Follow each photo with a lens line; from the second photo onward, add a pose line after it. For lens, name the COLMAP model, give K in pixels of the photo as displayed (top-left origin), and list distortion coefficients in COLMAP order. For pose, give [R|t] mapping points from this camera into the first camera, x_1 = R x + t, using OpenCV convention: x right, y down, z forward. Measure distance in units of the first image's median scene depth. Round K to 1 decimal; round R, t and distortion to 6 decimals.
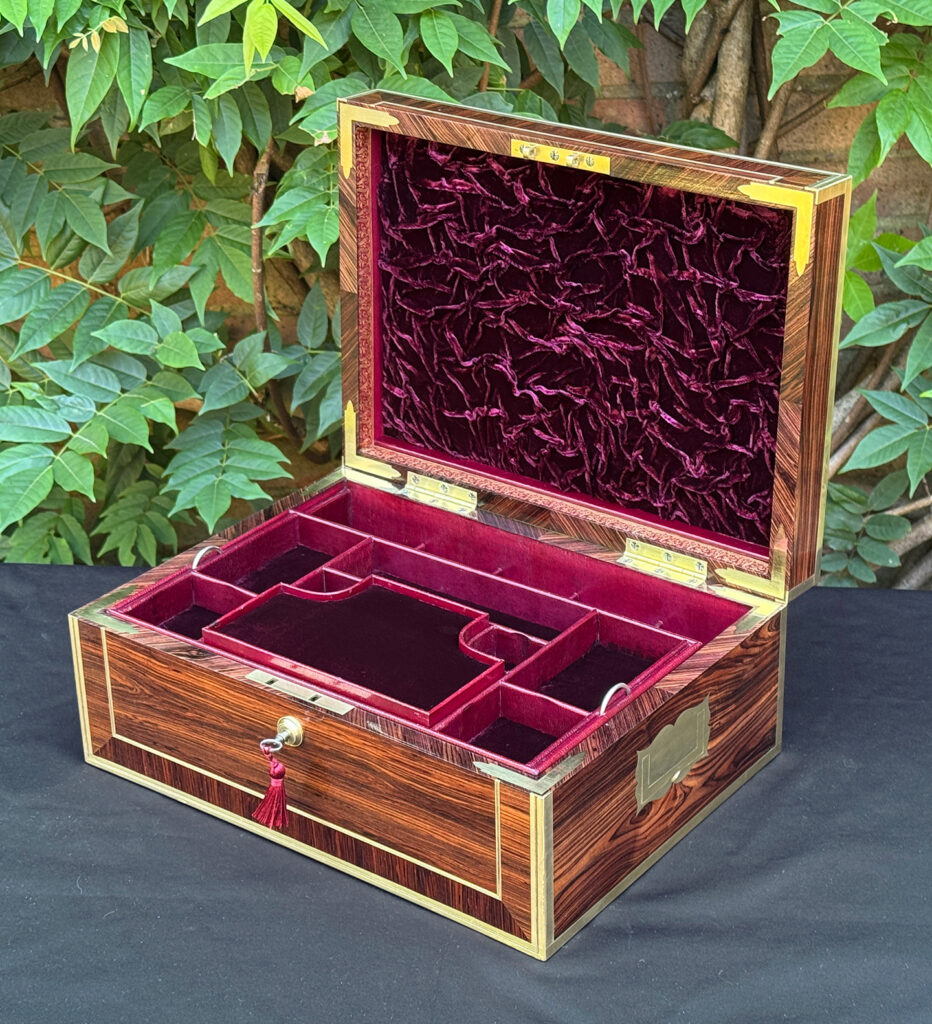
lens RADIAL K [[2165.7, 0, 507.1], [0, 2165.7, 522.1], [0, 0, 1]] dist [0.108537, 0.000000]
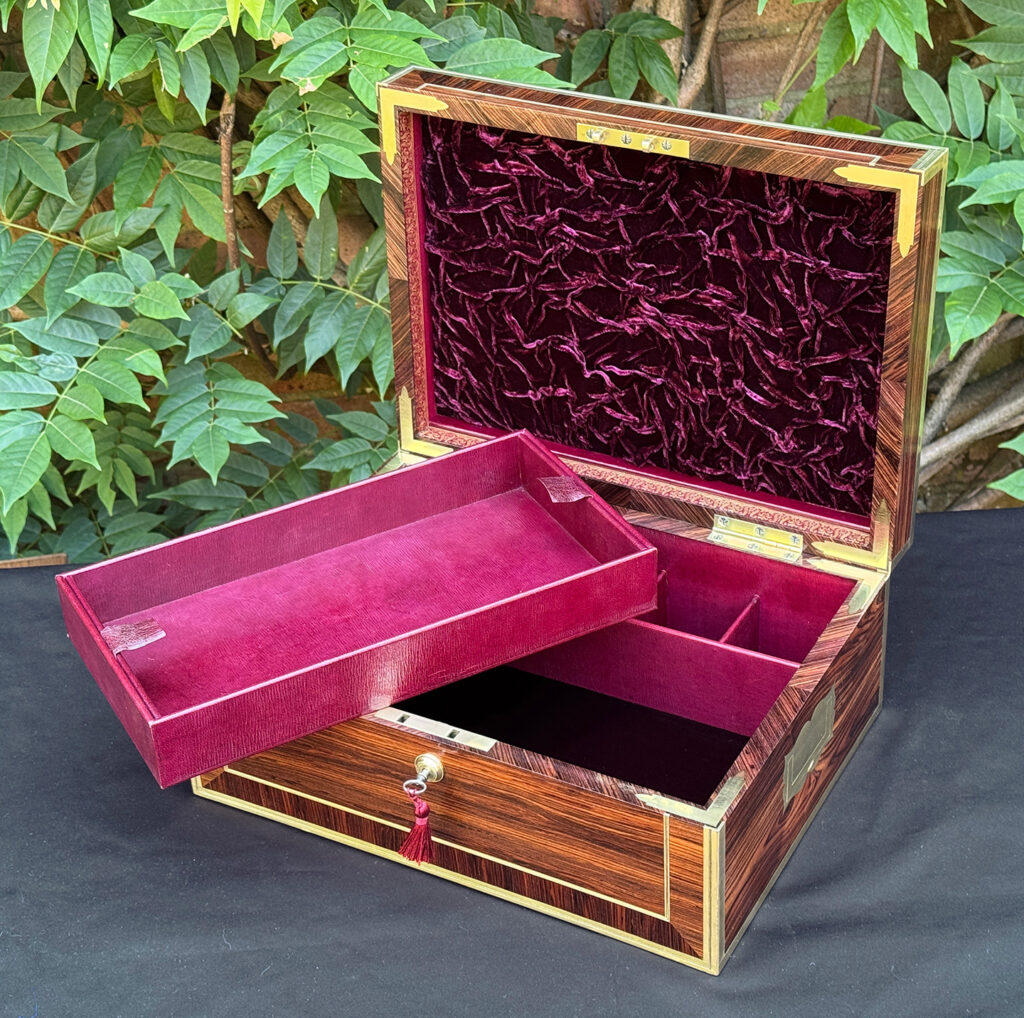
lens RADIAL K [[1992.0, 0, 543.8], [0, 1992.0, 541.2], [0, 0, 1]] dist [0.114388, 0.000000]
pose [[0.989597, -0.099786, 0.103635, -0.120242], [0.085789, 0.987570, 0.131704, -0.109242], [-0.115489, -0.121443, 0.985857, 0.103486]]
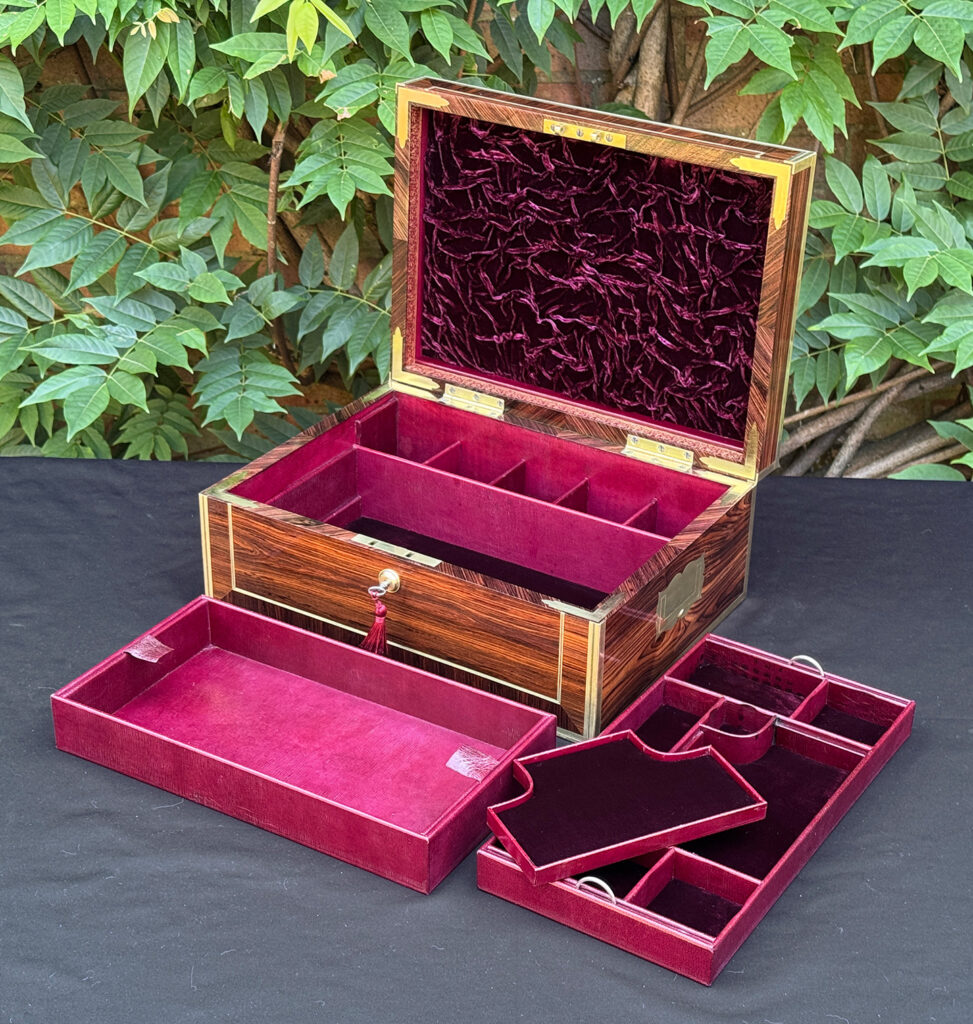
lens RADIAL K [[1907.3, 0, 533.6], [0, 1907.3, 556.5], [0, 0, 1]] dist [0.115110, 0.000000]
pose [[0.994332, -0.007885, 0.106028, -0.122964], [0.002203, 0.998560, 0.053601, 0.019060], [-0.106298, -0.053064, 0.992917, -0.127458]]
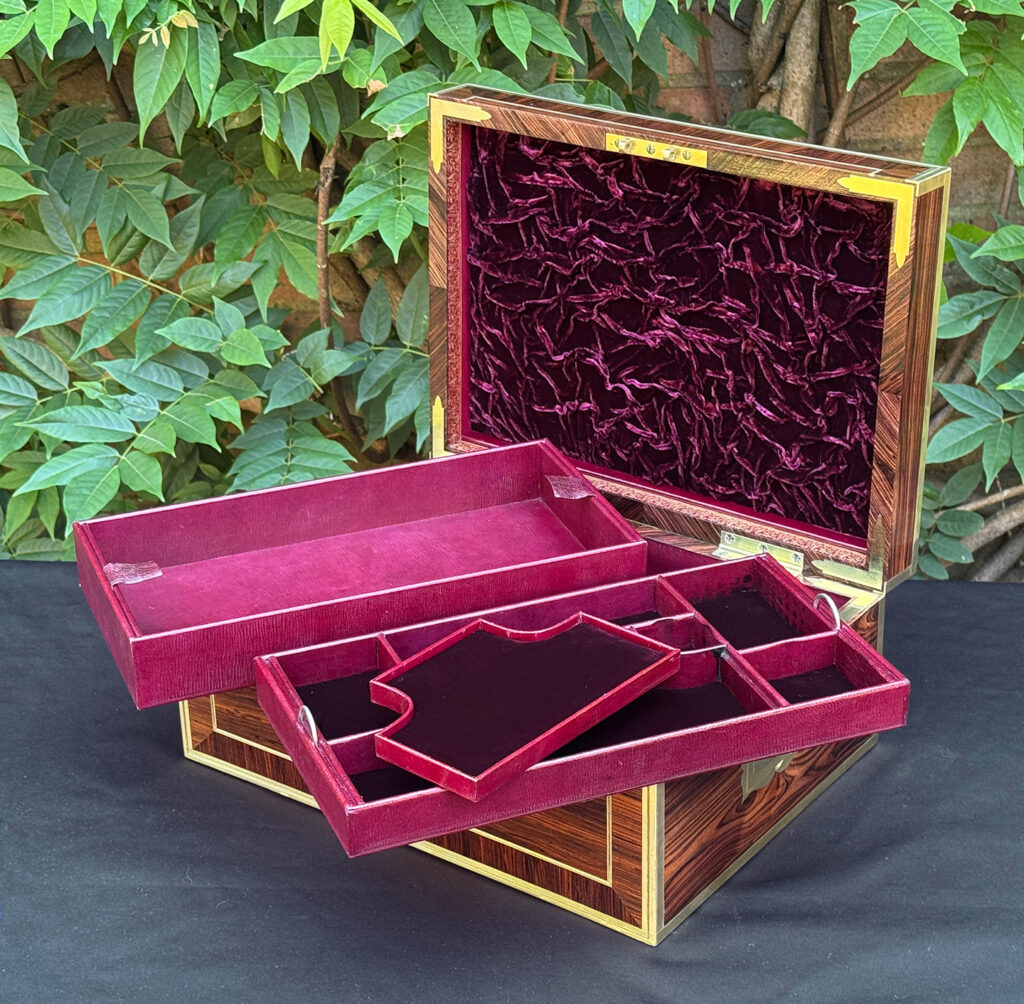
lens RADIAL K [[2288.7, 0, 522.0], [0, 2288.7, 543.6], [0, 0, 1]] dist [0.100909, 0.000000]
pose [[0.999974, -0.007020, 0.001740, -0.039365], [0.007010, 0.999957, 0.006021, 0.006322], [-0.001782, -0.006008, 0.999980, -0.059820]]
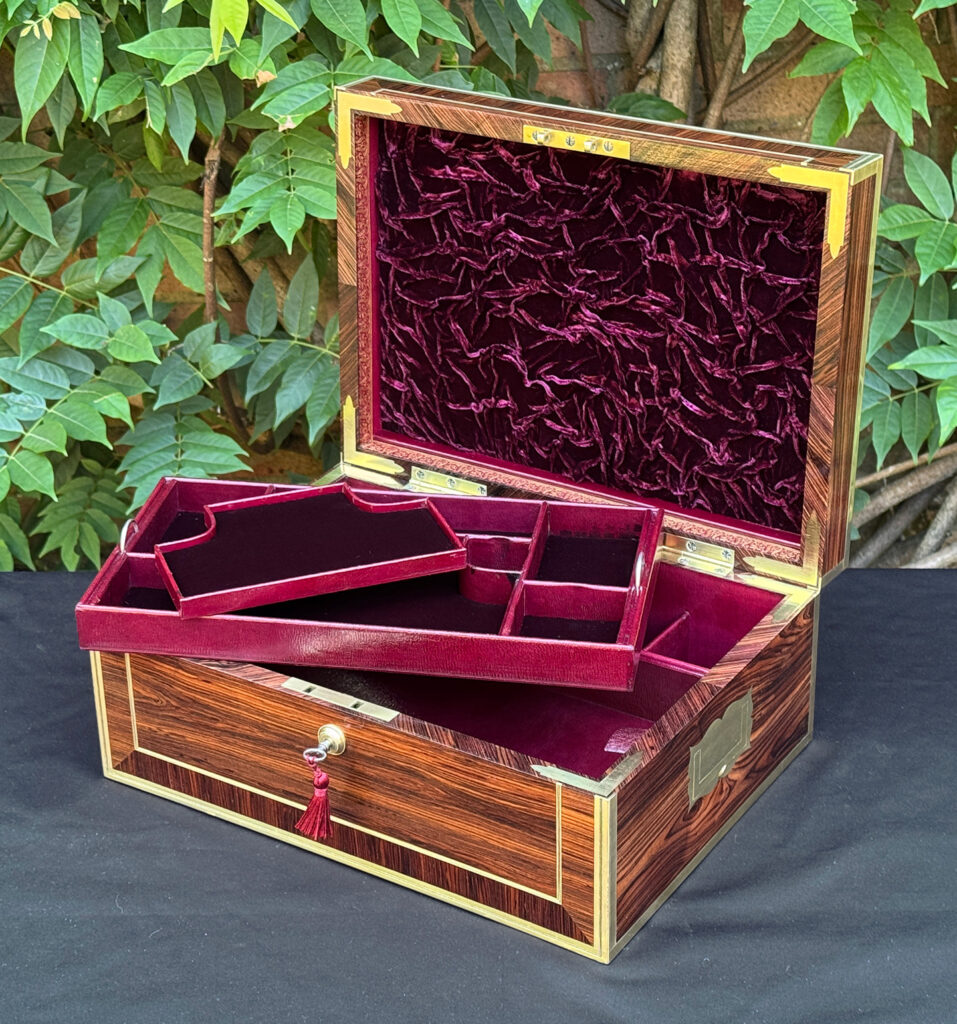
lens RADIAL K [[2204.6, 0, 451.5], [0, 2204.6, 525.8], [0, 0, 1]] dist [0.112269, 0.000000]
pose [[0.998411, -0.033724, 0.045141, -0.079822], [0.033013, 0.999320, 0.016408, -0.013240], [-0.045664, -0.014891, 0.998846, 0.003870]]
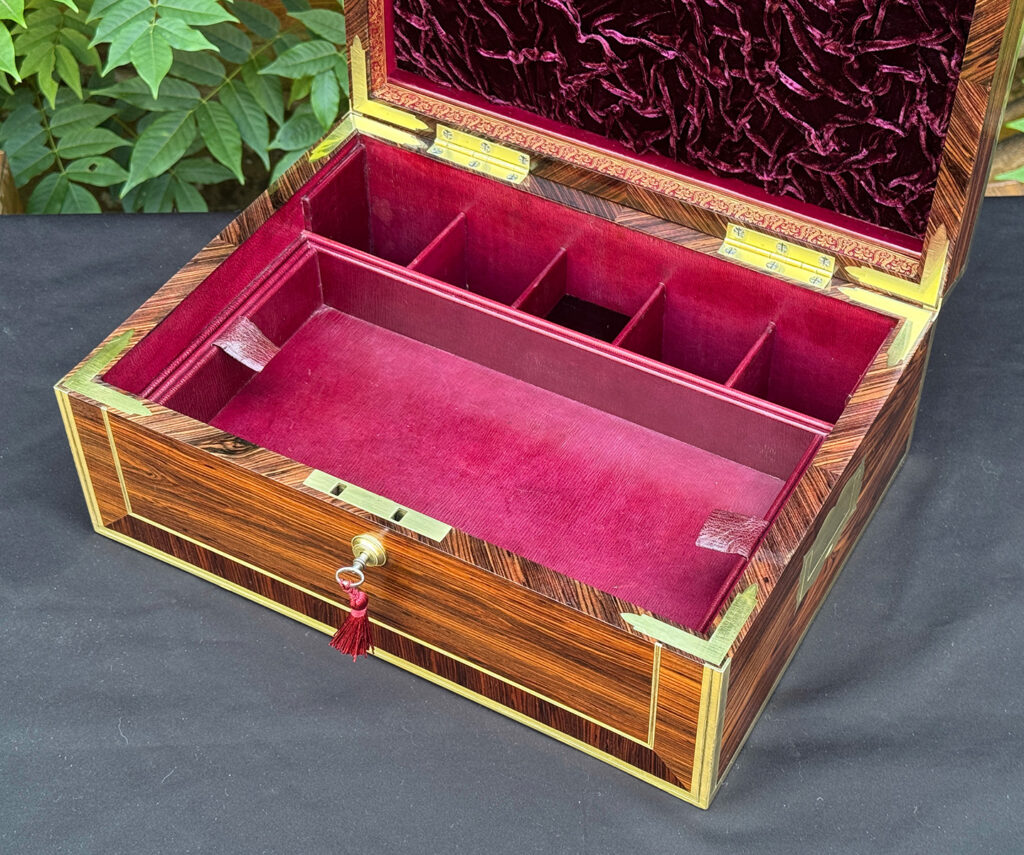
lens RADIAL K [[1747.7, 0, 546.3], [0, 1747.7, 441.2], [0, 0, 1]] dist [0.128338, 0.000000]
pose [[0.991517, -0.081849, 0.100970, -0.088299], [0.042812, 0.939132, 0.340879, -0.146129], [-0.122724, -0.333664, 0.934669, 0.361989]]
